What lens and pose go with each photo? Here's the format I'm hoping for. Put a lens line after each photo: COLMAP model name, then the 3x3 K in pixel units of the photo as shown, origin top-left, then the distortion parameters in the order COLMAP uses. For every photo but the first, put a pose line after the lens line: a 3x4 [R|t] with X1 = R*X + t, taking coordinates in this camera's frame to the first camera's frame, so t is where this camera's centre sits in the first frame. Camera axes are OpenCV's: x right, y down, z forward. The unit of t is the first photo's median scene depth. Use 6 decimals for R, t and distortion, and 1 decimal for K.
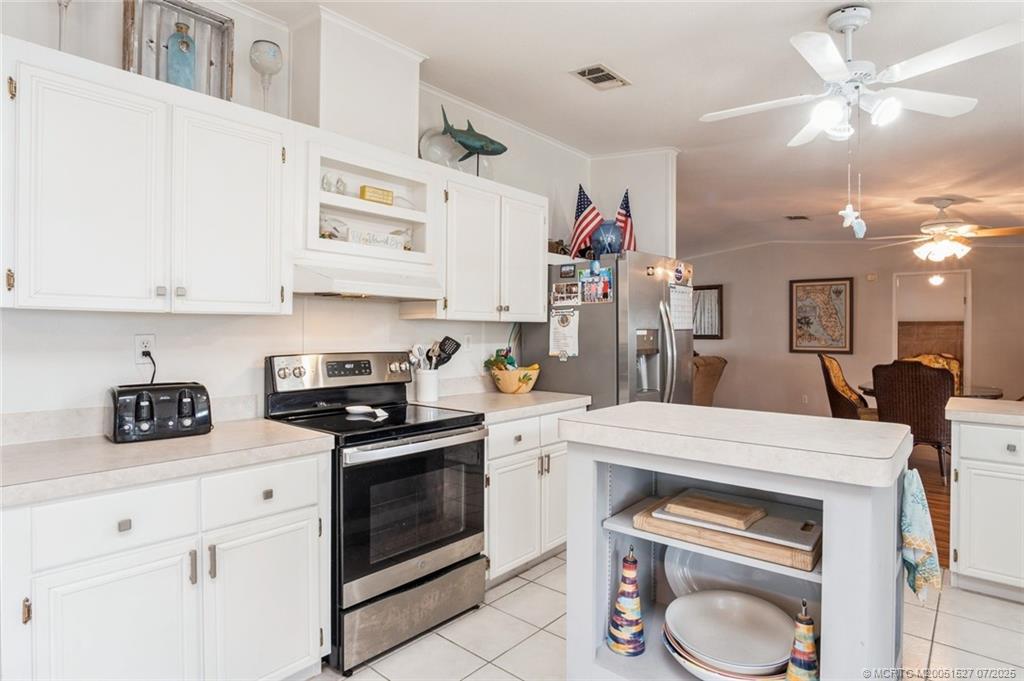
lens RADIAL K [[557.5, 0, 525.0], [0, 557.5, 329.3], [0, 0, 1]] dist [-0.020472, 0.006427]
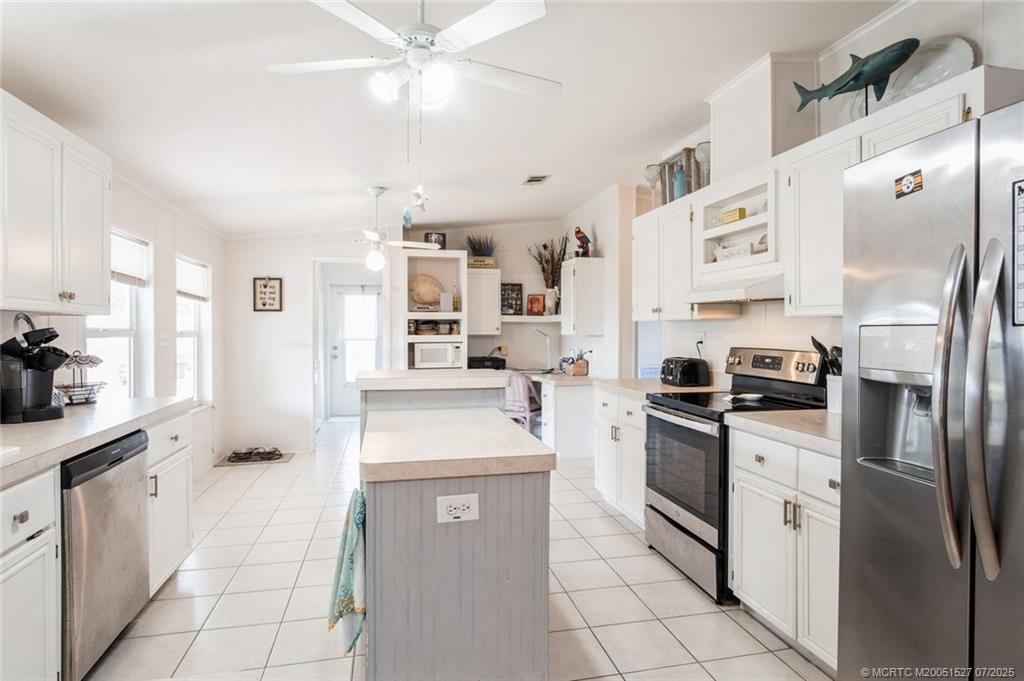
lens RADIAL K [[557.5, 0, 518.6], [0, 557.5, 328.3], [0, 0, 1]] dist [-0.020472, 0.006427]
pose [[-0.595576, -0.006762, -0.803271, 0.702277], [-0.003387, 0.999977, -0.005907, 0.006202], [0.803292, -0.000798, -0.595585, 0.977975]]
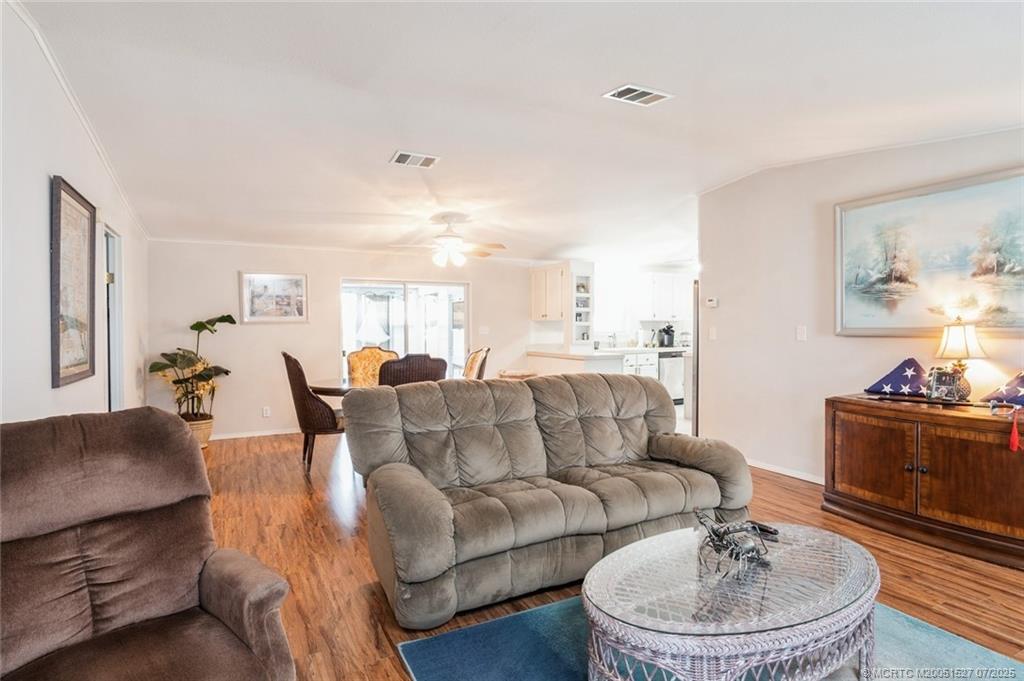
lens RADIAL K [[557.5, 0, 514.2], [0, 557.5, 330.9], [0, 0, 1]] dist [-0.020472, 0.006427]
pose [[-0.929844, -0.004163, 0.367931, 0.219387], [-0.000530, 0.999950, 0.009974, 0.006663], [-0.367954, 0.009079, -0.929800, 2.959758]]
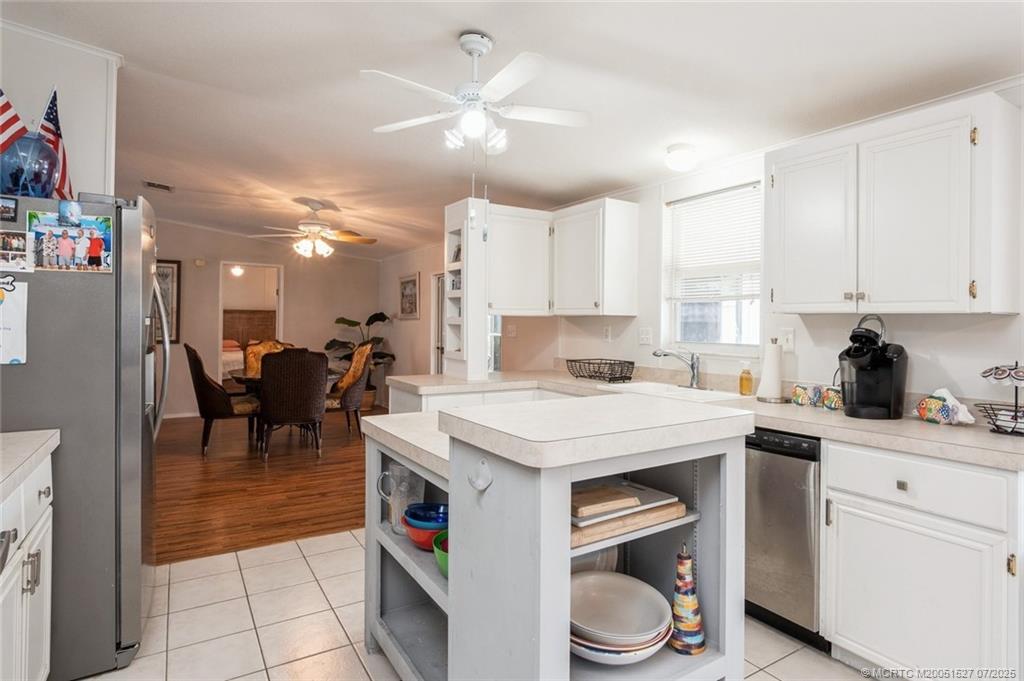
lens RADIAL K [[557.5, 0, 534.5], [0, 557.5, 319.5], [0, 0, 1]] dist [-0.020472, 0.006427]
pose [[0.294686, 0.005233, 0.955580, -0.282545], [-0.011096, 0.999936, -0.002054, -0.000404], [-0.955530, -0.009998, 0.294725, 0.343626]]
